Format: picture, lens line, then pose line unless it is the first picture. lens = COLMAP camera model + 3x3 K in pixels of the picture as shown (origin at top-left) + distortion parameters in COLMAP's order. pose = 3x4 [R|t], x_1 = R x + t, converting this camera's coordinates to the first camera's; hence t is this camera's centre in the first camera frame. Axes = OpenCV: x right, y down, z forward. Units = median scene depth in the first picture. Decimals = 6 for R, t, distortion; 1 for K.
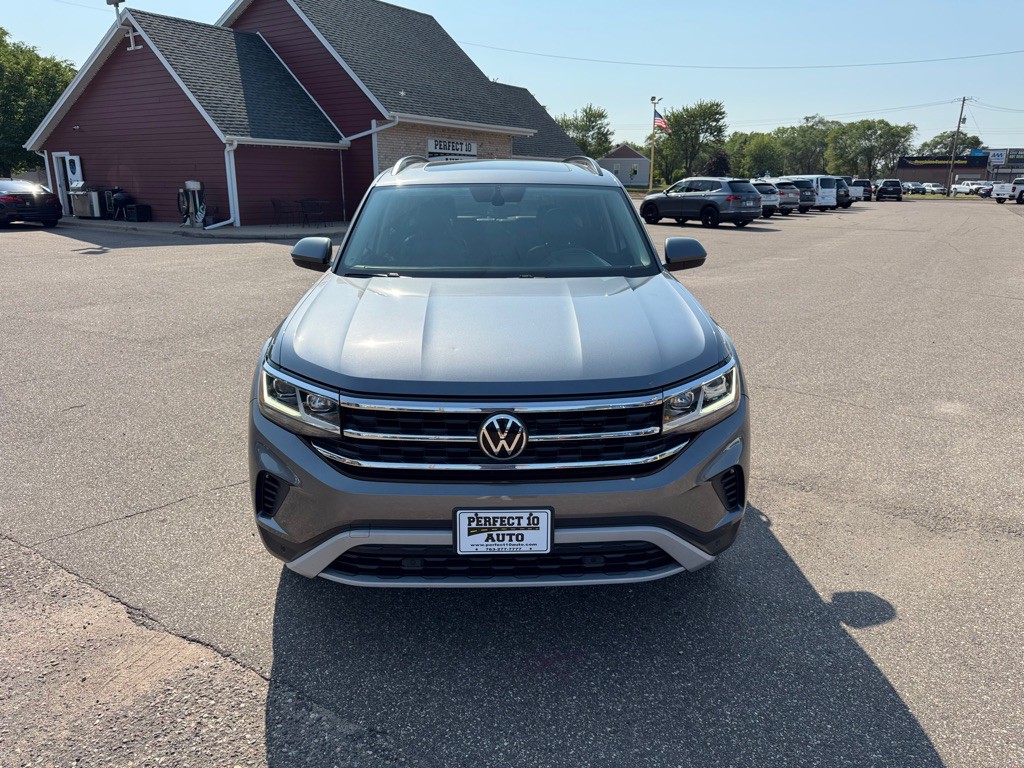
lens RADIAL K [[723.4, 0, 515.1], [0, 723.4, 379.7], [0, 0, 1]] dist [0.024921, -0.031599]
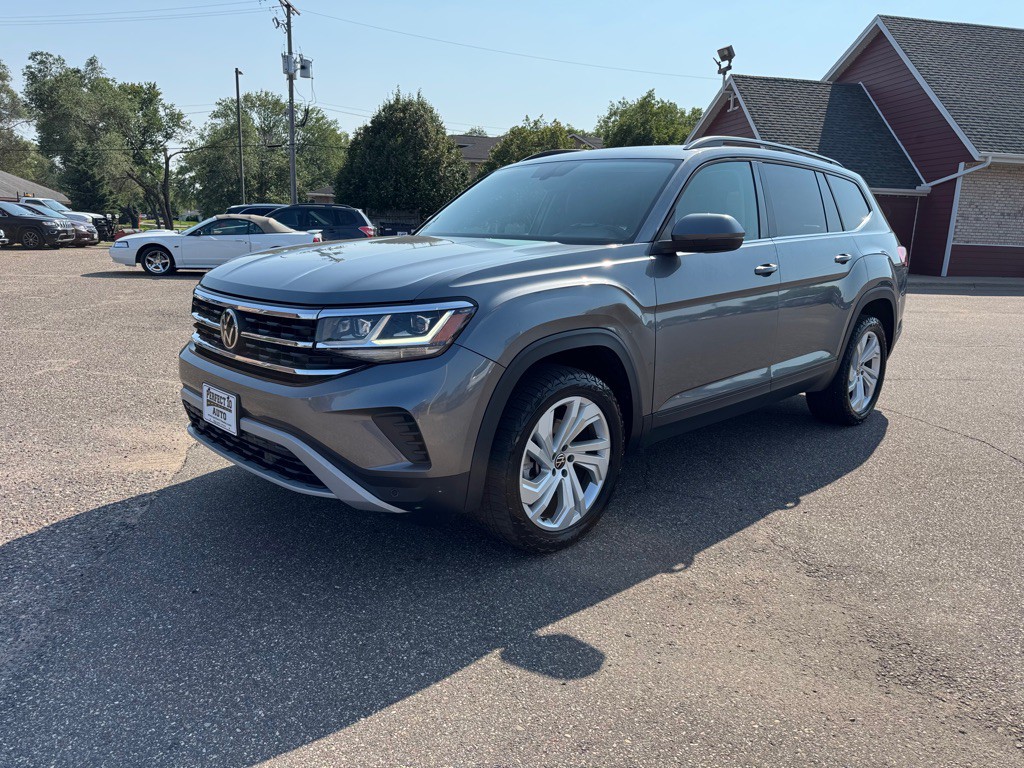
lens RADIAL K [[723.4, 0, 515.1], [0, 723.4, 379.7], [0, 0, 1]] dist [0.024921, -0.031599]
pose [[0.681901, 0.164483, -0.712711, 1.134722], [-0.219186, 0.975561, 0.015433, 0.037213], [0.697831, 0.145692, 0.701288, 0.481216]]
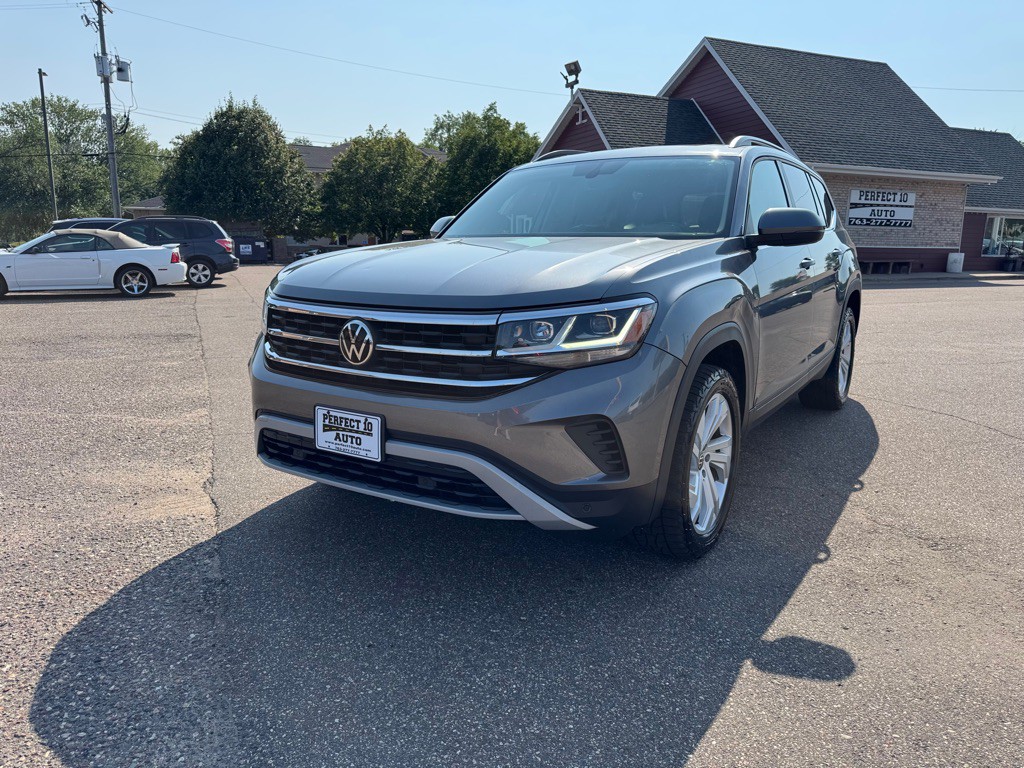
lens RADIAL K [[726.9, 0, 513.4], [0, 726.9, 372.7], [0, 0, 1]] dist [0.024185, -0.026929]
pose [[0.826533, 0.101495, -0.553662, 0.739648], [-0.154021, 0.986851, -0.049024, 0.134694], [0.541406, 0.125796, 0.831297, 0.235728]]
